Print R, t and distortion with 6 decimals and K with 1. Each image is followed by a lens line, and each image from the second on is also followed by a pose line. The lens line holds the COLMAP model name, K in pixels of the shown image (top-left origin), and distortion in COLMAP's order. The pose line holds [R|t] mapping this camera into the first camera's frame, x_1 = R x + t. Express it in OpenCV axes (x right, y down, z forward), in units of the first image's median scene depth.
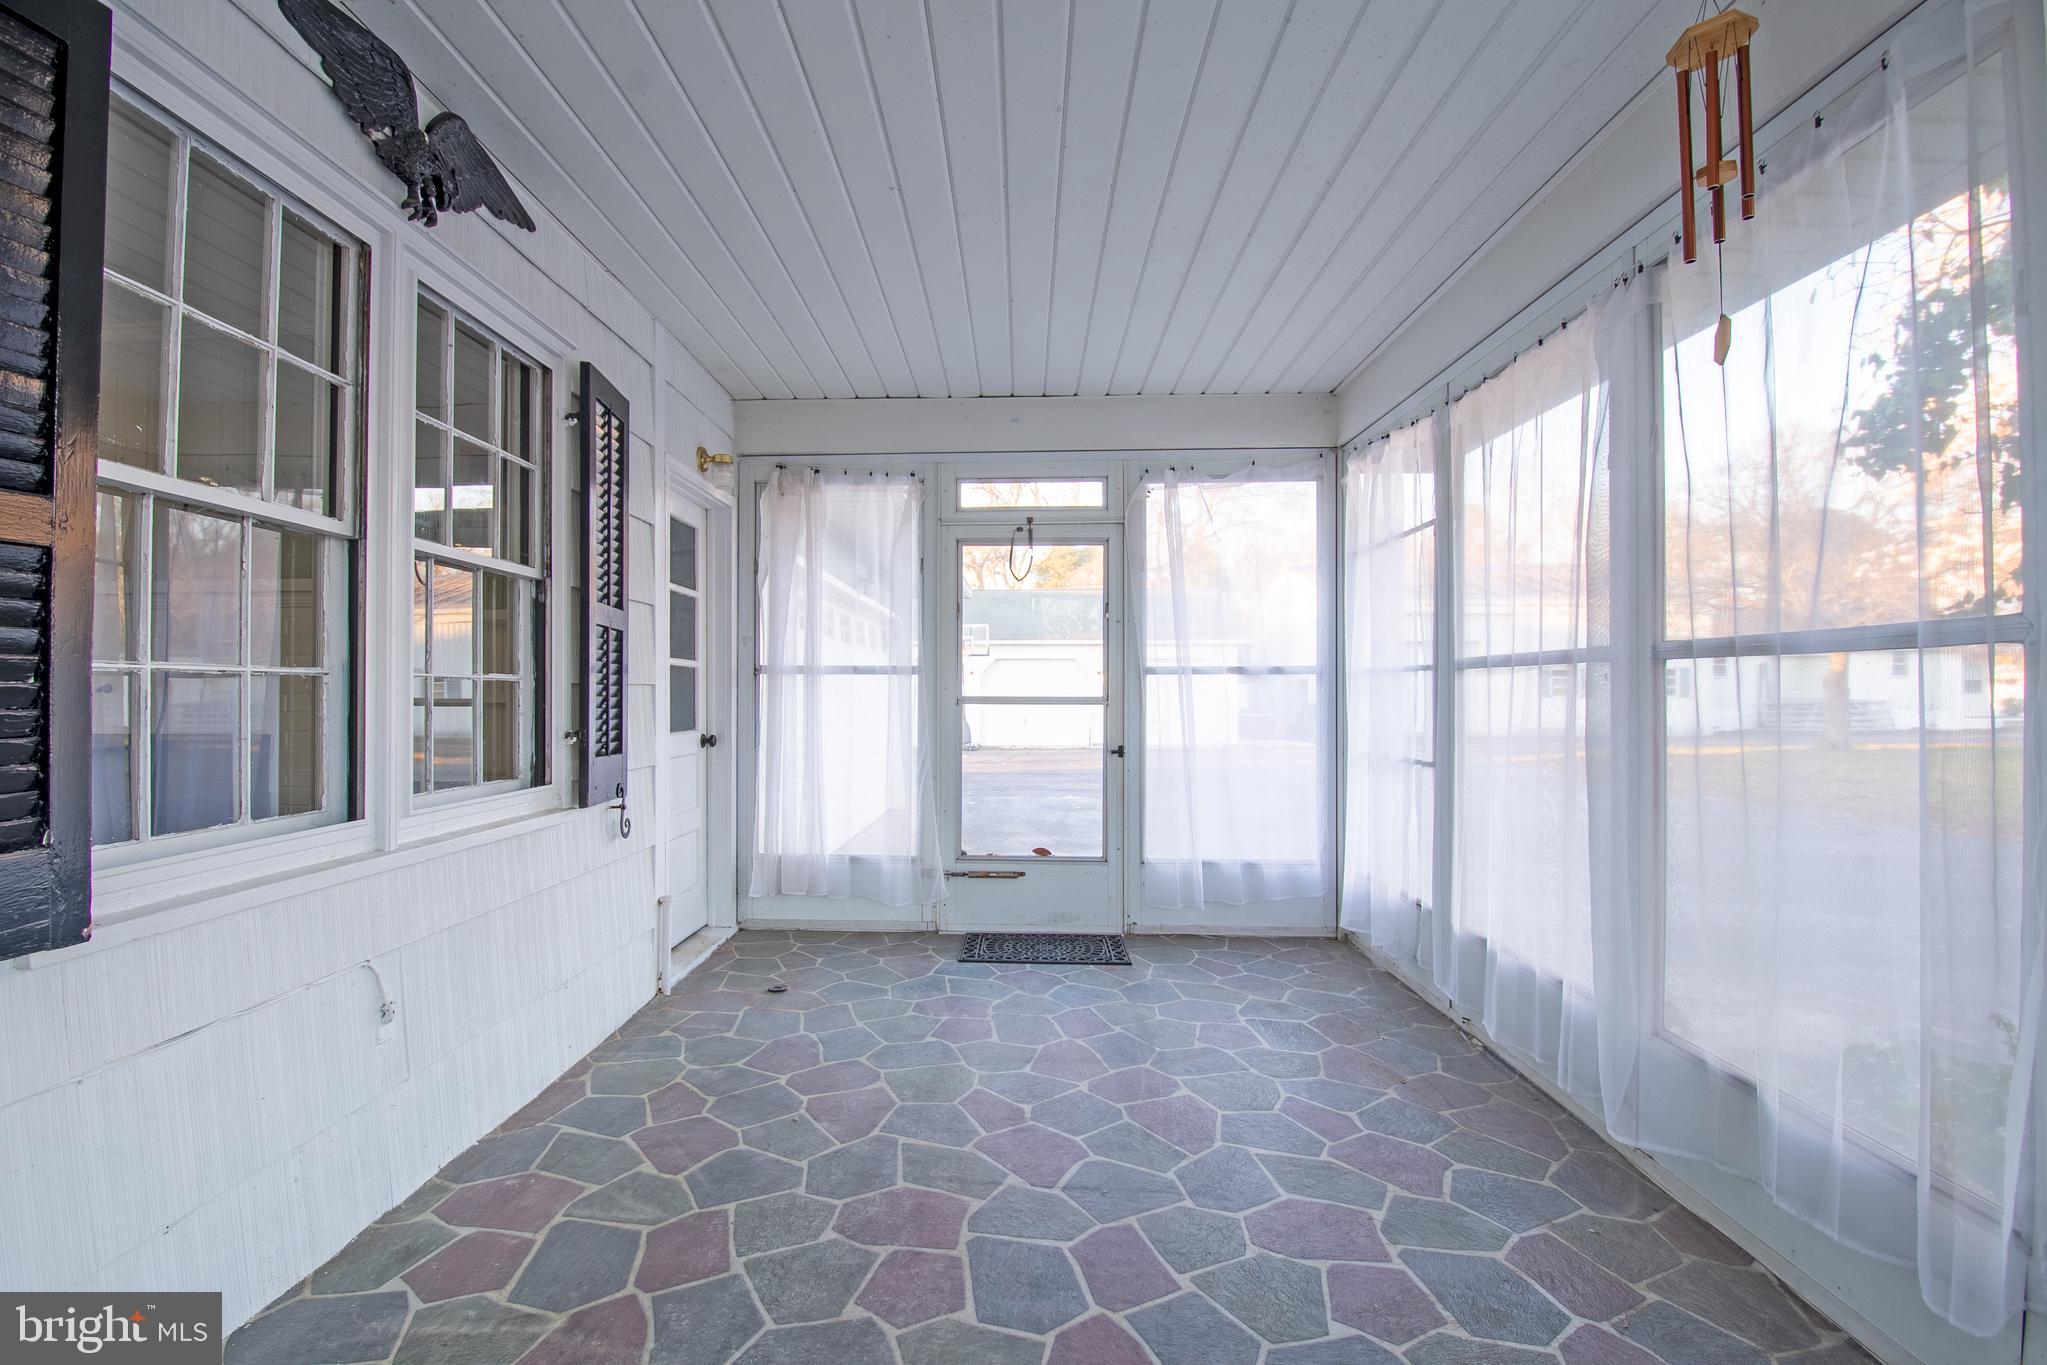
lens RADIAL K [[898.3, 0, 988.4], [0, 898.3, 688.2], [0, 0, 1]] dist [0.002418, -0.012135]
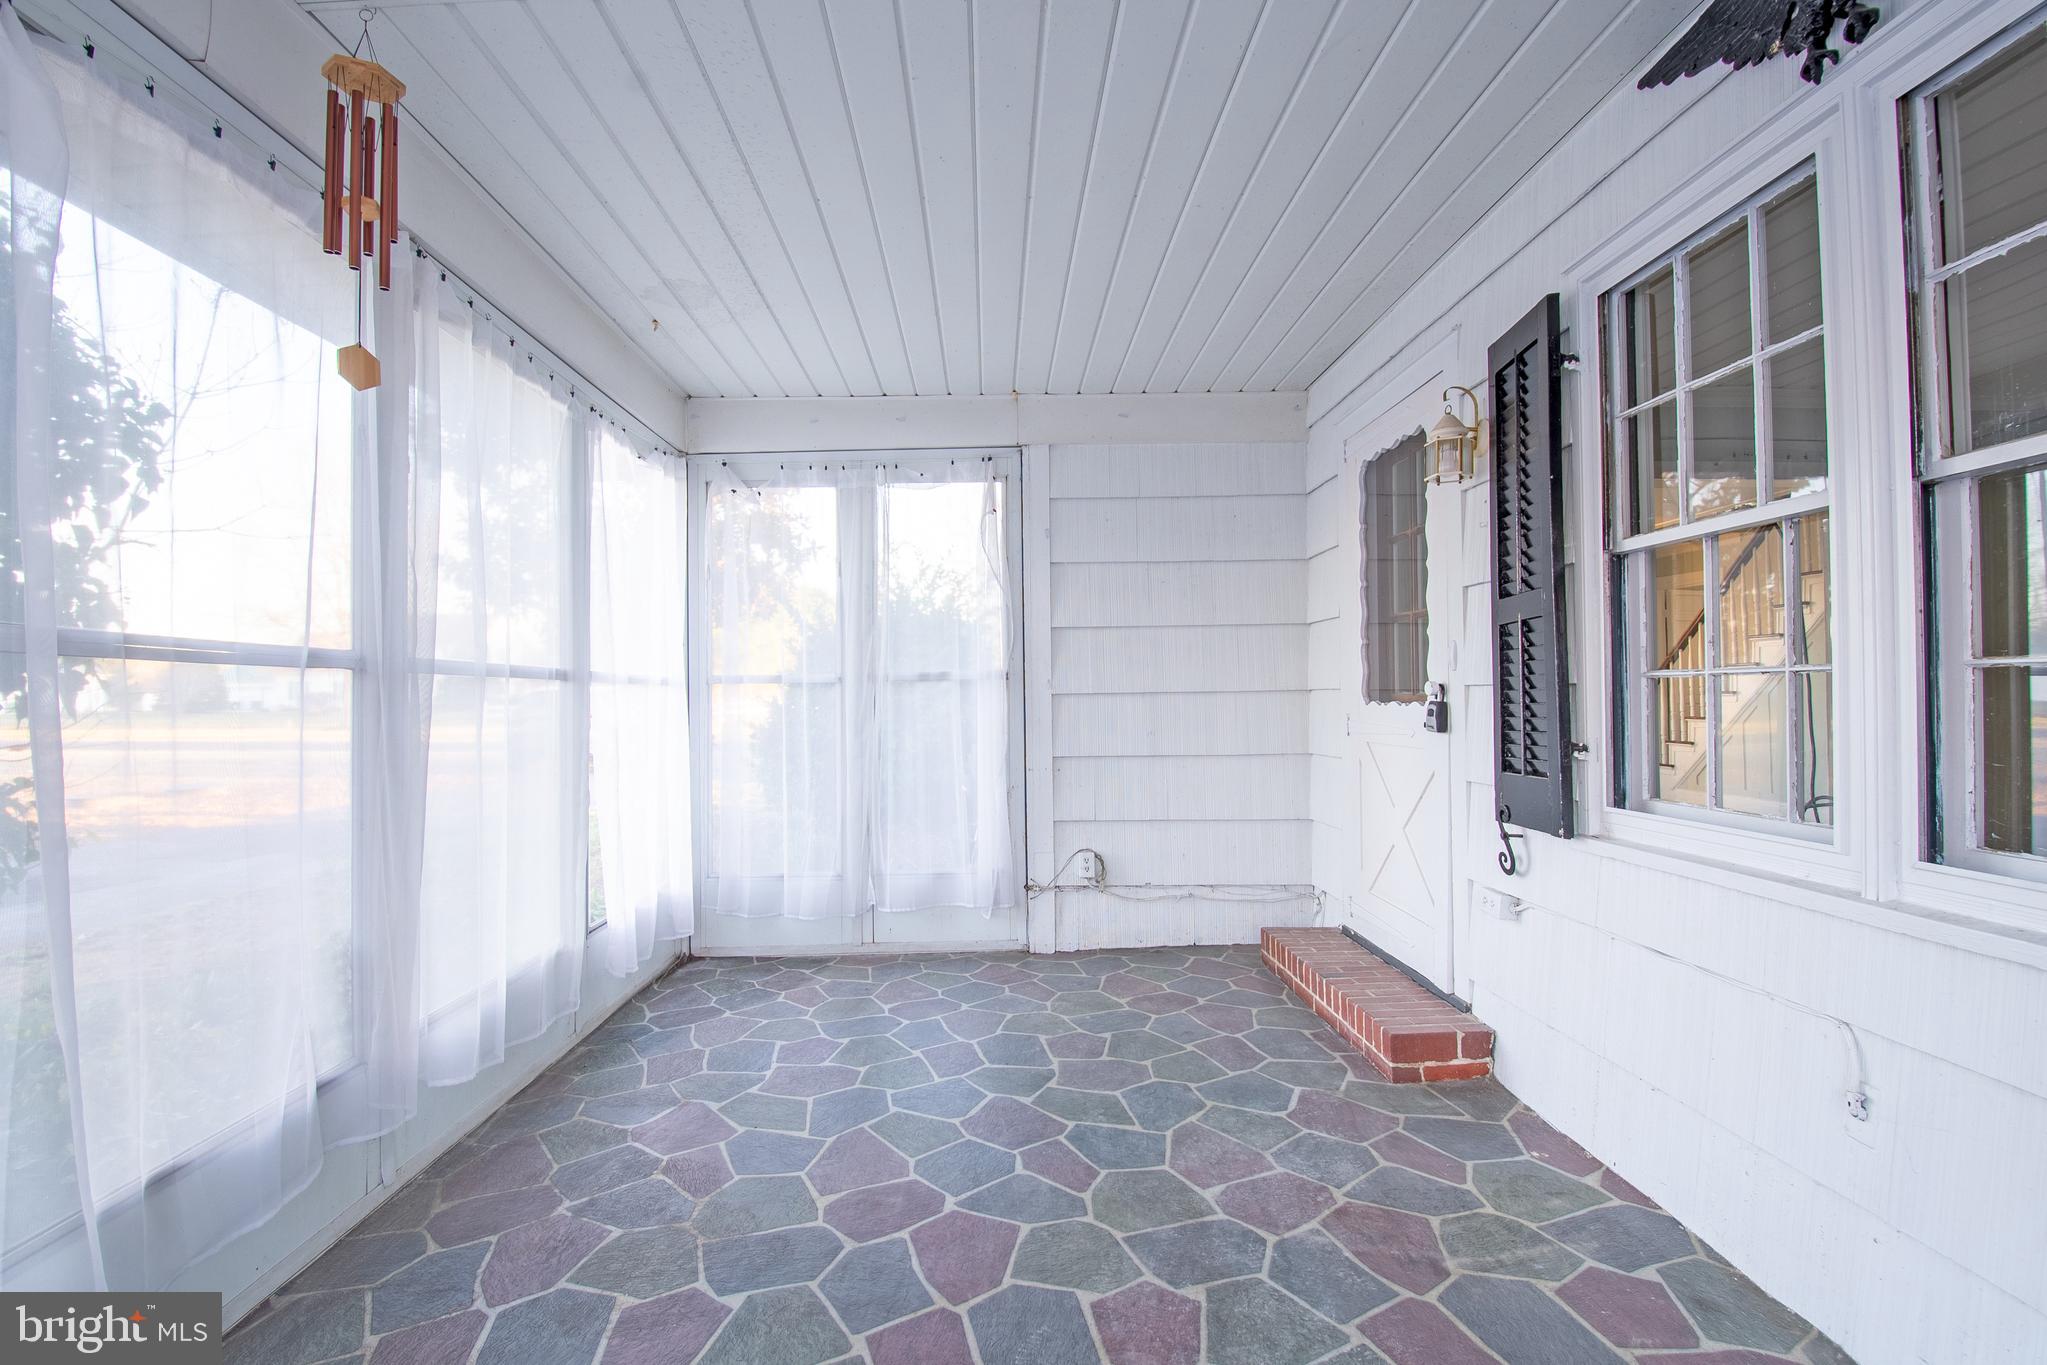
lens RADIAL K [[898.3, 0, 988.4], [0, 898.3, 688.2], [0, 0, 1]] dist [0.002418, -0.012135]
pose [[-0.999201, 0.007459, -0.039257, 0.124201], [0.008113, 0.999830, -0.016548, 0.010796], [0.039127, -0.016853, -0.999092, 2.038466]]
